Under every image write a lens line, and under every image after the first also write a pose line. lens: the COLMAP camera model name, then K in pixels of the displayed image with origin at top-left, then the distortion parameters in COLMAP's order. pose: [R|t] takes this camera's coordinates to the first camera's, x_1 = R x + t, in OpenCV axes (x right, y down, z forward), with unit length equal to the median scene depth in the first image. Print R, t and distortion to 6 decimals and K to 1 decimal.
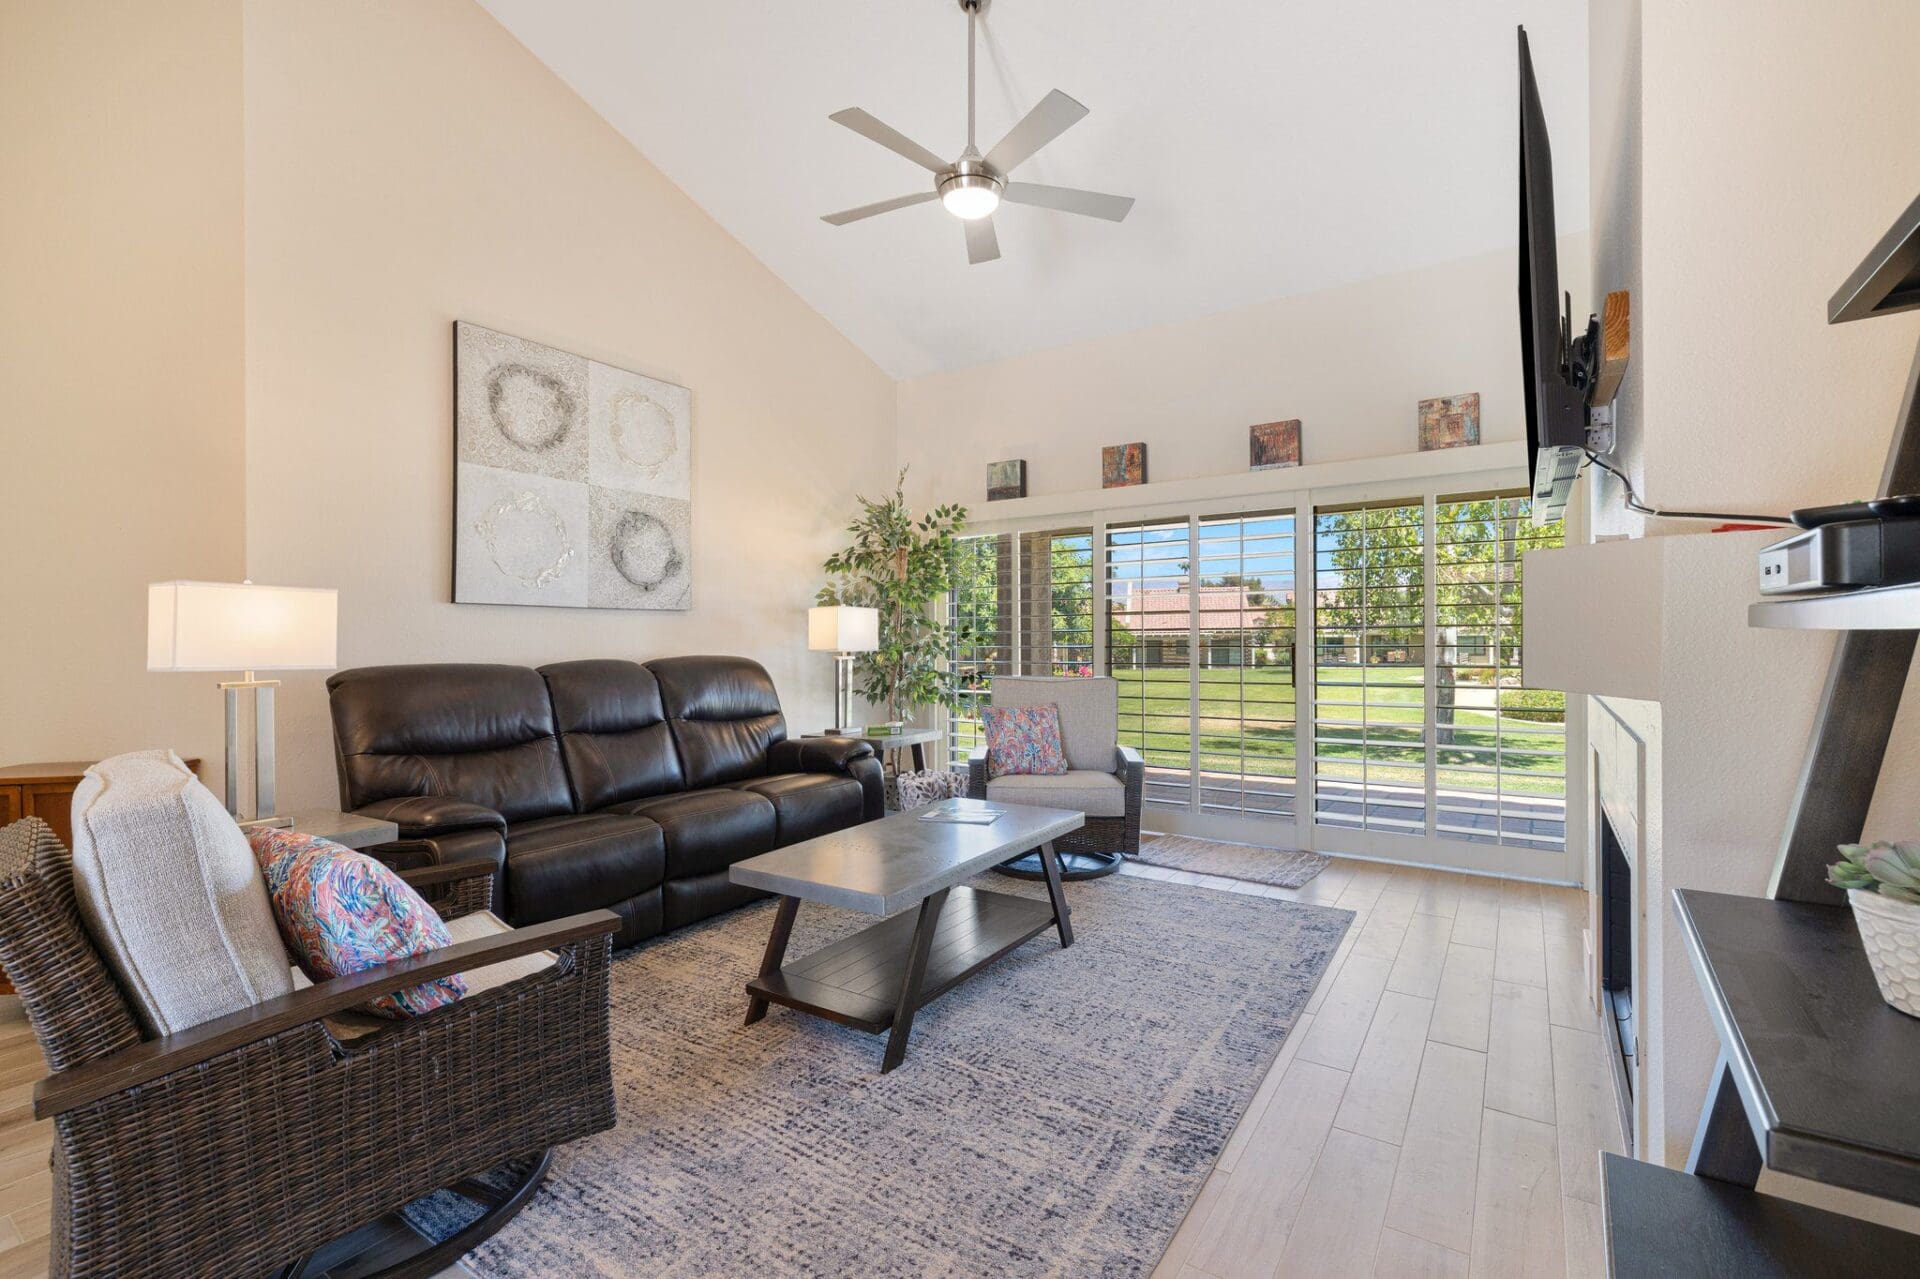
lens RADIAL K [[841.0, 0, 960.0], [0, 841.0, 639.5], [0, 0, 1]] dist [-0.000568, 0.000045]
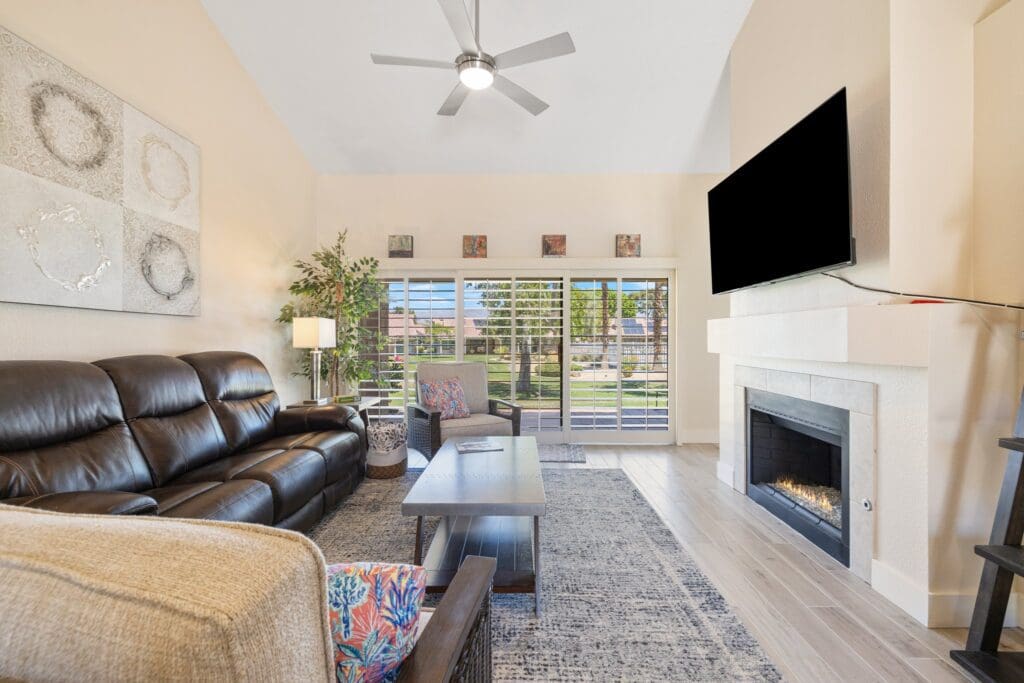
lens RADIAL K [[436.8, 0, 512.0], [0, 436.8, 341.5], [0, 0, 1]] dist [-0.000596, -0.000273]
pose [[0.838397, 0.006417, 0.545023, -0.315088], [-0.006528, 0.999977, -0.001731, 0.002536], [-0.545021, -0.002107, 0.838419, 0.186088]]
